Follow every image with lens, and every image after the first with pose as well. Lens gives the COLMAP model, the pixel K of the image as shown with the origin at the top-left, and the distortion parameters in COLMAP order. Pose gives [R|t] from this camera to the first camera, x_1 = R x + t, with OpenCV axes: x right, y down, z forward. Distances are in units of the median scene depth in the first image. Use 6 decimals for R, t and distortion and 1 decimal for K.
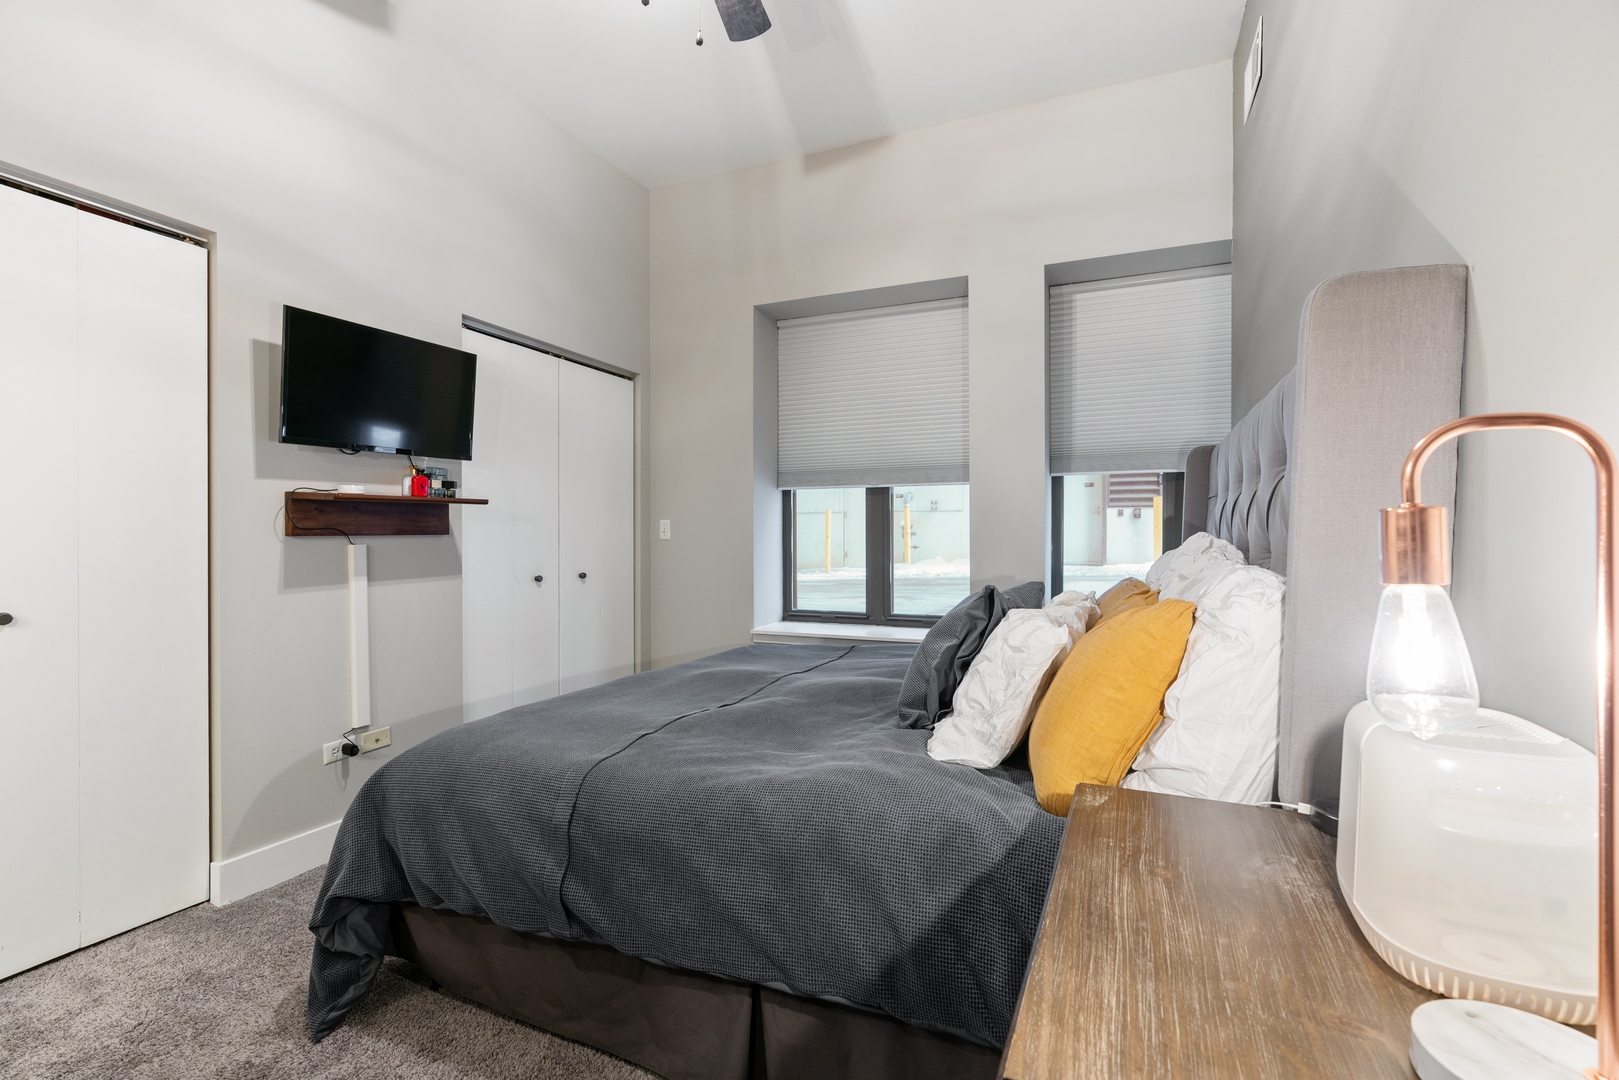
lens RADIAL K [[720.9, 0, 809.5], [0, 720.9, 540.0], [0, 0, 1]] dist [-0.053603, 0.000150]
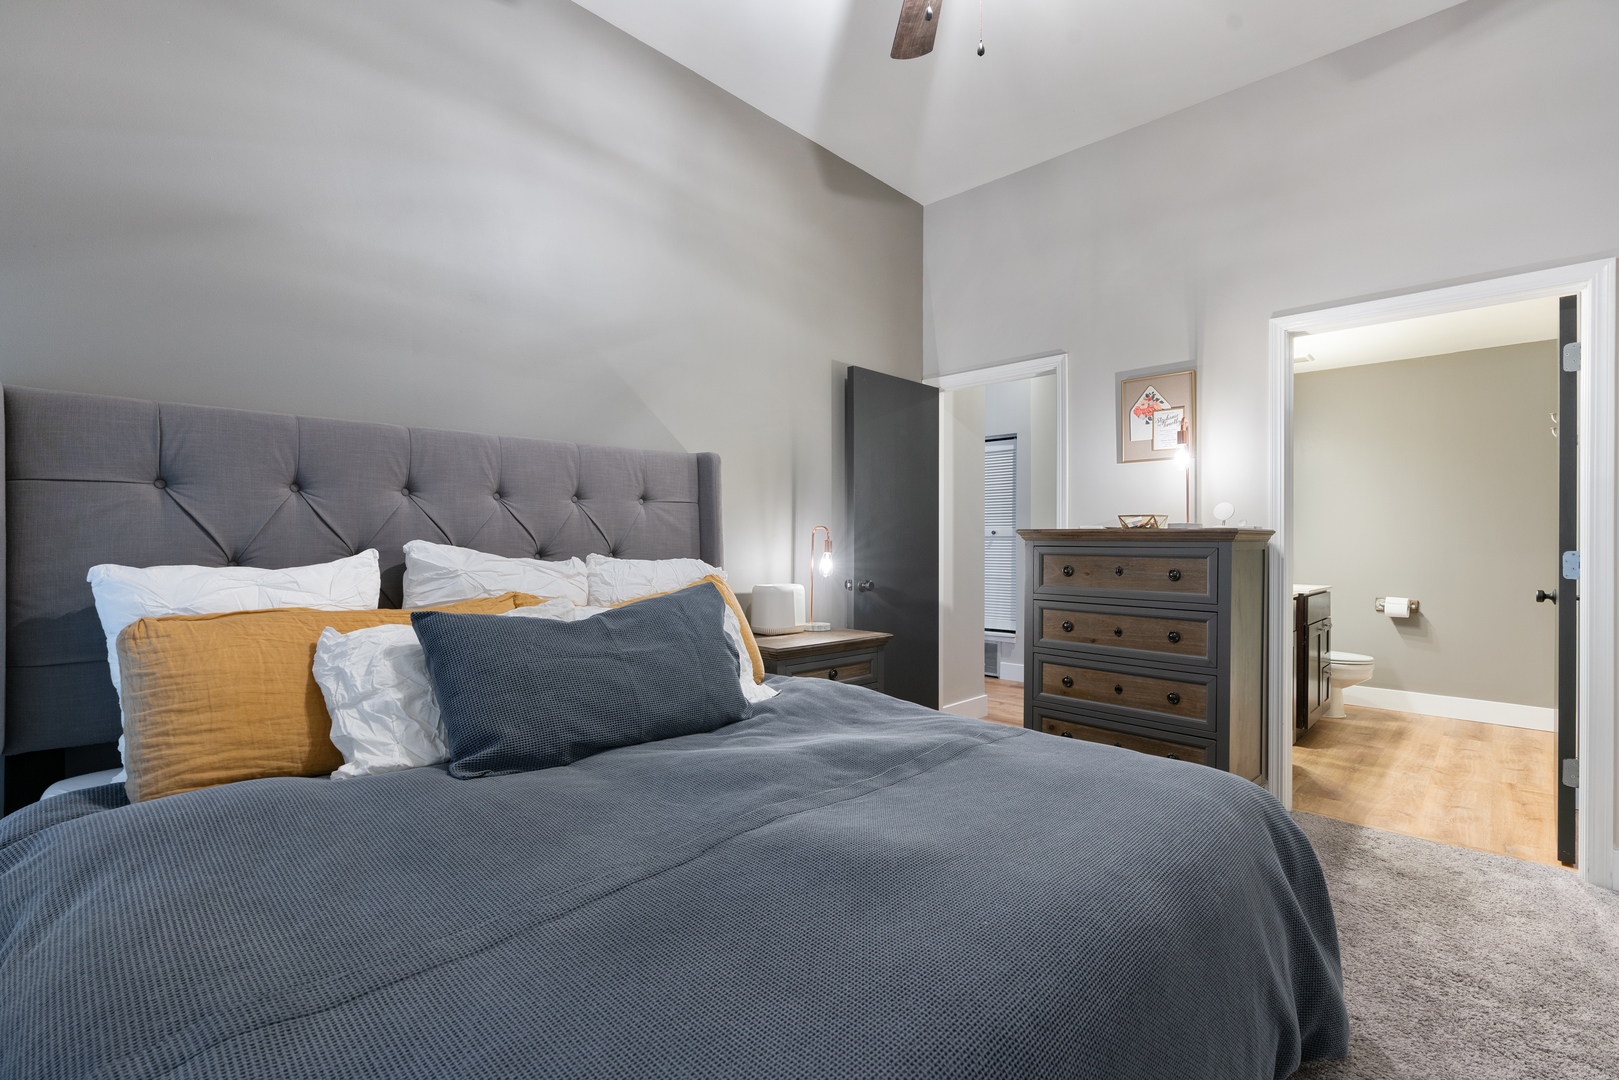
lens RADIAL K [[727.2, 0, 806.9], [0, 727.2, 548.6], [0, 0, 1]] dist [-0.002745, 0.000572]
pose [[-0.934670, -0.000864, 0.355514, -0.163530], [0.001578, 0.999977, 0.006579, -0.001319], [-0.355512, 0.006710, -0.934648, 0.909467]]
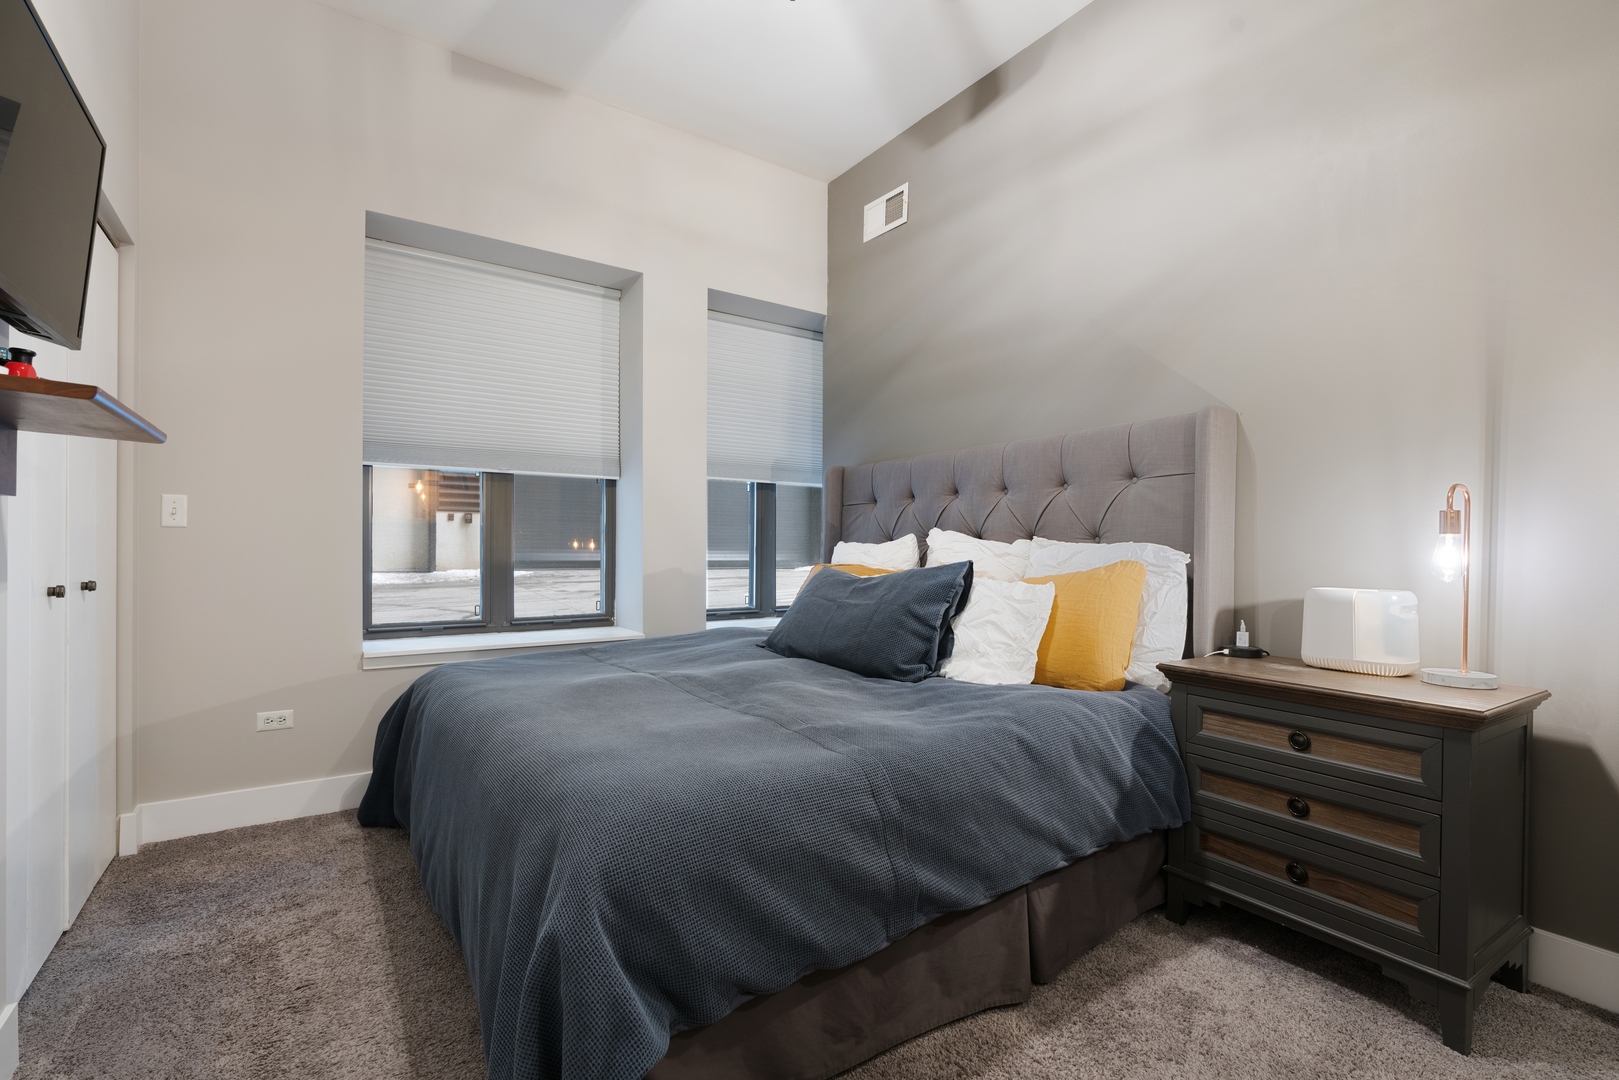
lens RADIAL K [[727.2, 0, 806.9], [0, 727.2, 548.6], [0, 0, 1]] dist [-0.002745, 0.000572]
pose [[0.529161, 0.004069, 0.848512, -0.453829], [-0.002983, 0.999991, -0.002935, 0.019141], [-0.848516, -0.000978, 0.529169, 0.220401]]
